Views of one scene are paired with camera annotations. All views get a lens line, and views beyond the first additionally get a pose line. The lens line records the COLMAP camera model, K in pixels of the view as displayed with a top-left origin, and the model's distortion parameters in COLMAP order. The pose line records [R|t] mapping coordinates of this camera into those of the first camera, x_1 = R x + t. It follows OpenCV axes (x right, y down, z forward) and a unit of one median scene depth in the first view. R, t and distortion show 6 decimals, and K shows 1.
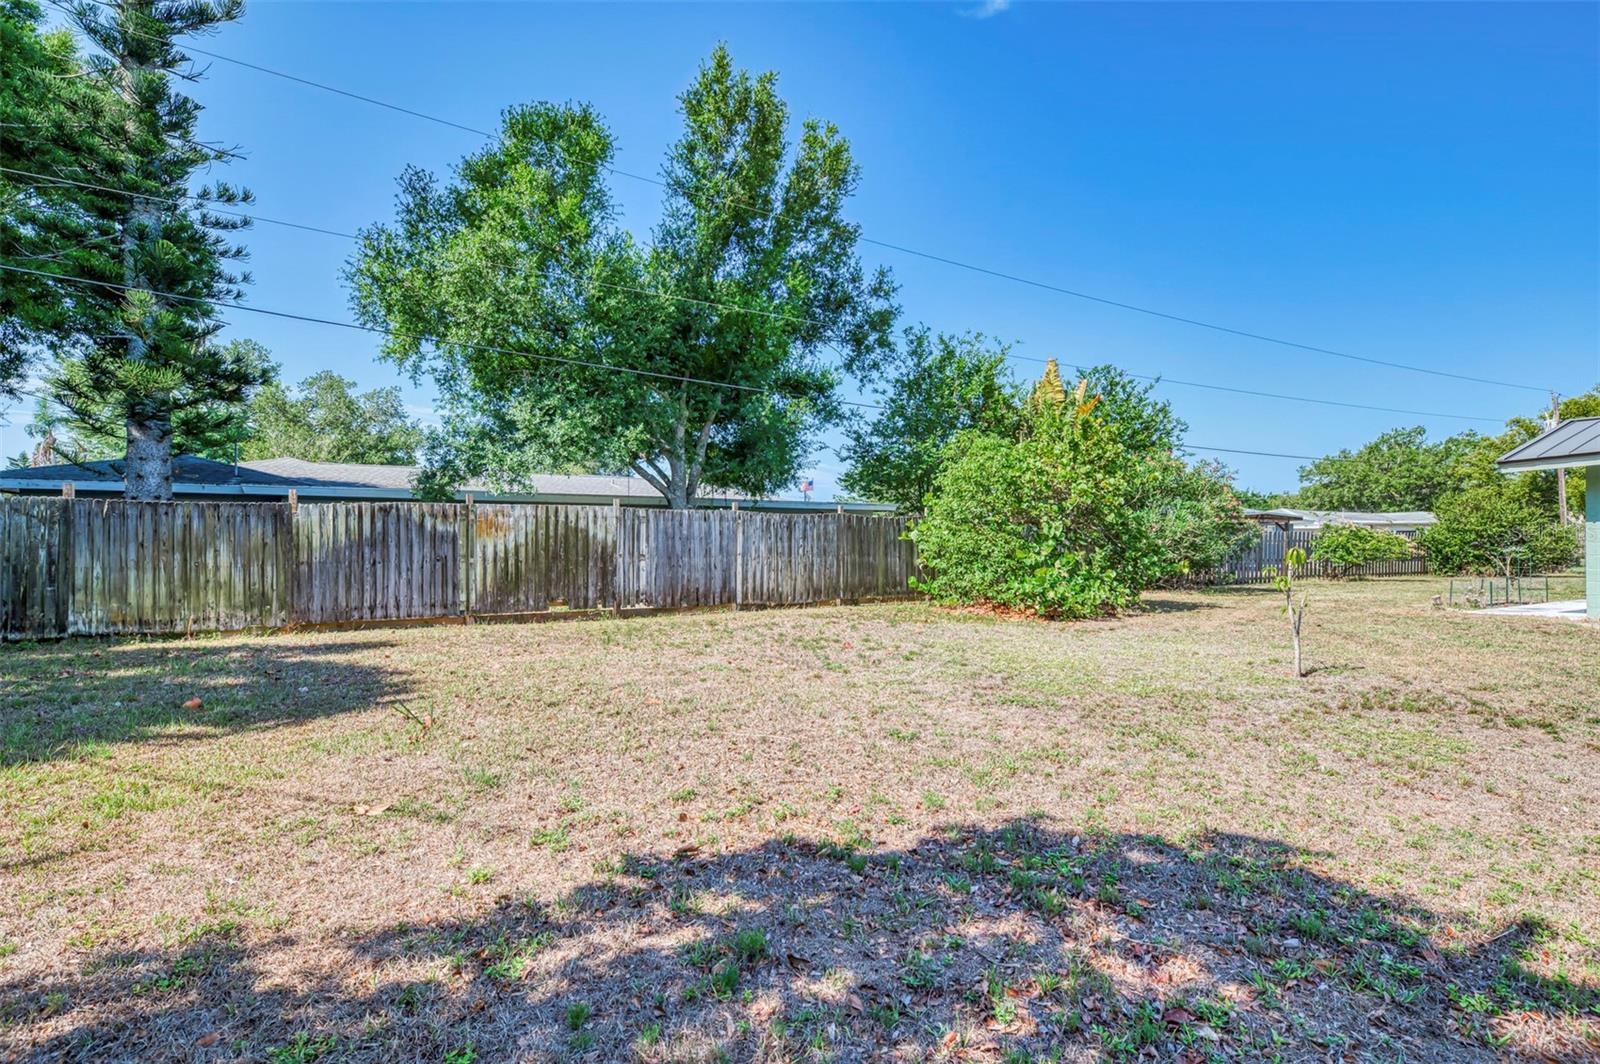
lens RADIAL K [[753.9, 0, 797.2], [0, 753.9, 538.0], [0, 0, 1]] dist [0.001205, 0.000140]
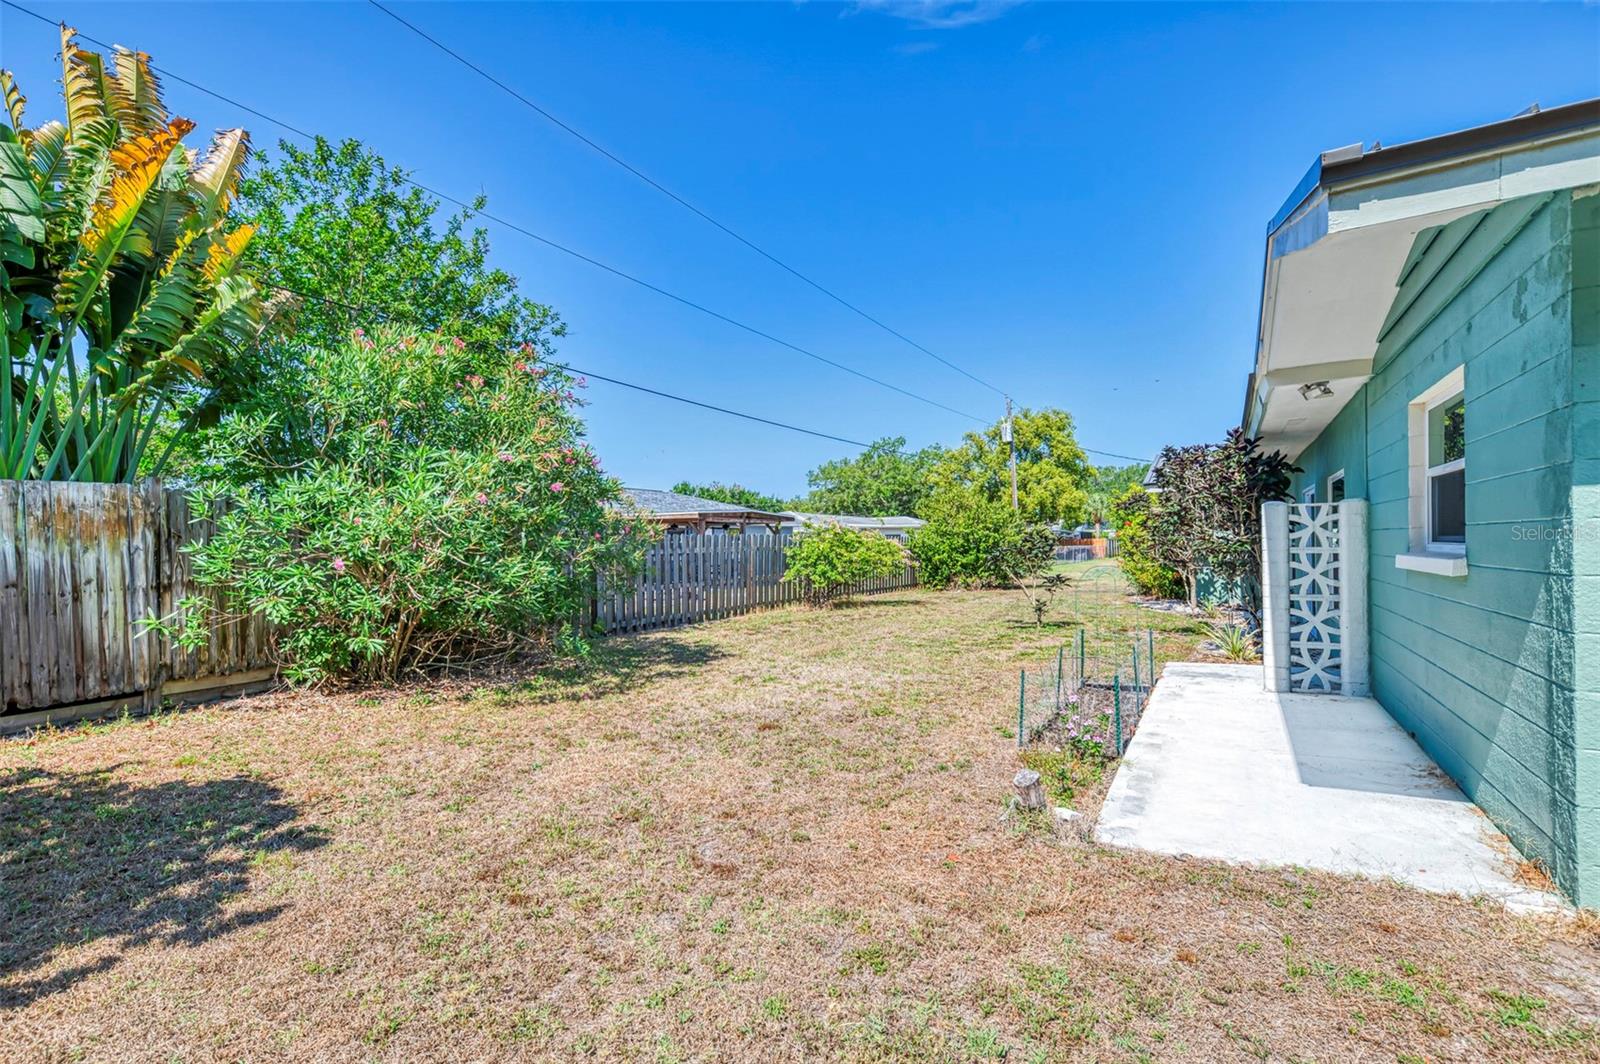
lens RADIAL K [[753.9, 0, 800.1], [0, 753.9, 539.3], [0, 0, 1]] dist [0.001205, 0.000140]
pose [[0.846777, -0.002859, 0.531940, 0.166653], [0.005073, 0.999983, -0.002700, -0.001424], [-0.531924, 0.004984, 0.846778, 0.212893]]
